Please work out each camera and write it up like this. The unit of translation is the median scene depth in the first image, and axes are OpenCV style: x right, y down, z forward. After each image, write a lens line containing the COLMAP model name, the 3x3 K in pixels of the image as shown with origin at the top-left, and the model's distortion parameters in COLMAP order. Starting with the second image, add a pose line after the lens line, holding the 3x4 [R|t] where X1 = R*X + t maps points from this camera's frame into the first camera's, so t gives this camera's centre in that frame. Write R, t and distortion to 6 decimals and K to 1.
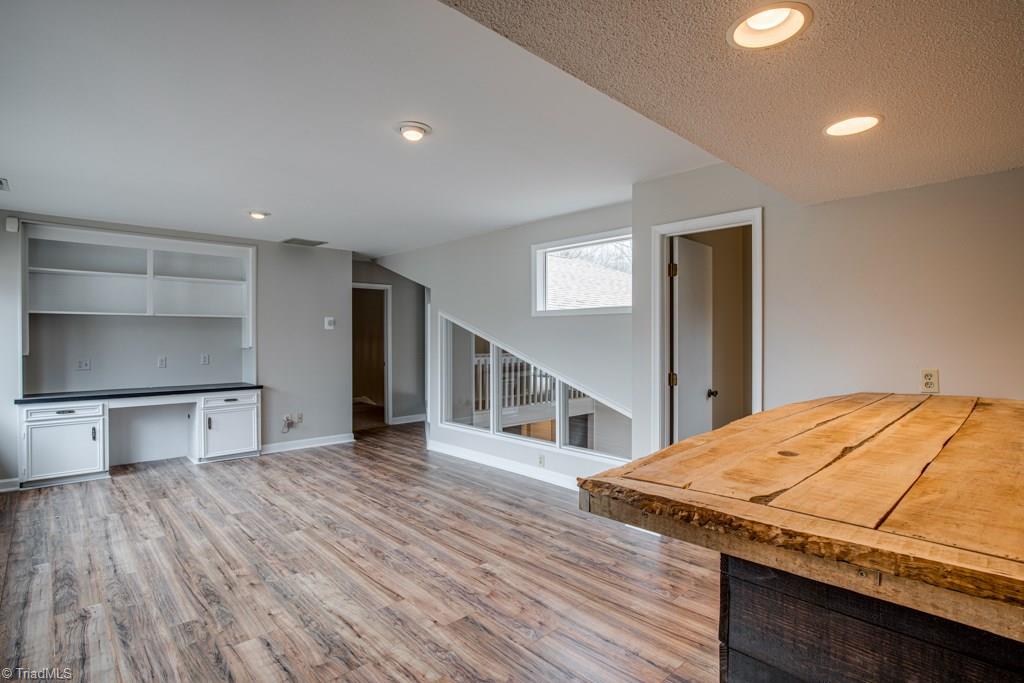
lens RADIAL K [[507.2, 0, 515.1], [0, 507.2, 339.0], [0, 0, 1]] dist [-0.021409, 0.001655]
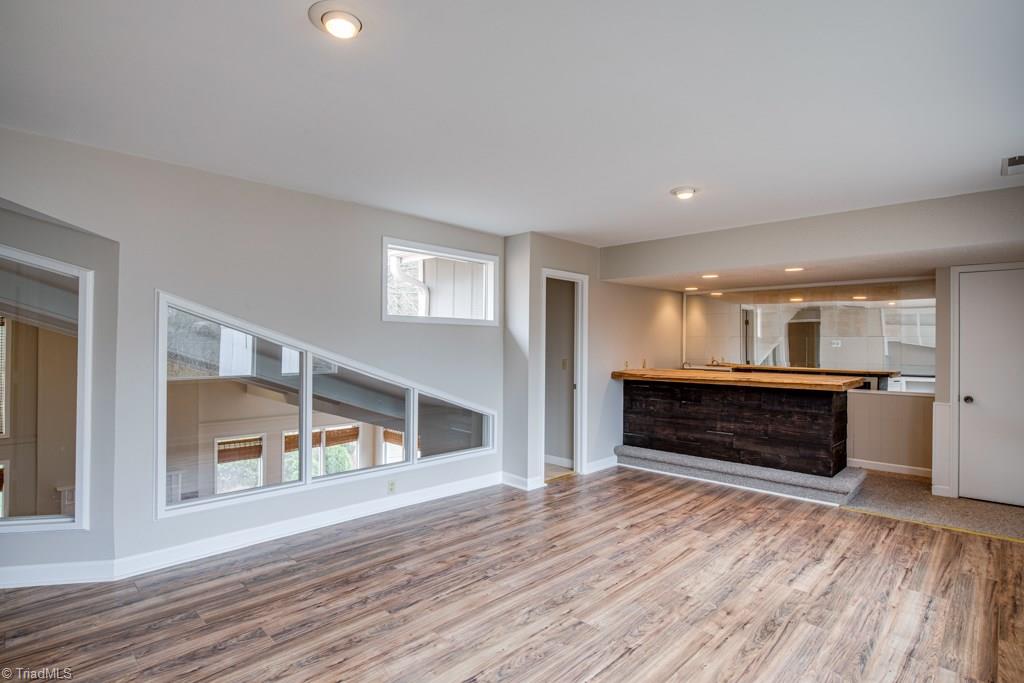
lens RADIAL K [[507.2, 0, 514.8], [0, 507.2, 344.5], [0, 0, 1]] dist [-0.021409, 0.001655]
pose [[-0.036425, 0.001964, 0.999334, -1.206016], [-0.006956, 0.999973, -0.002219, -0.007399], [-0.999312, -0.007032, -0.036411, 1.196538]]
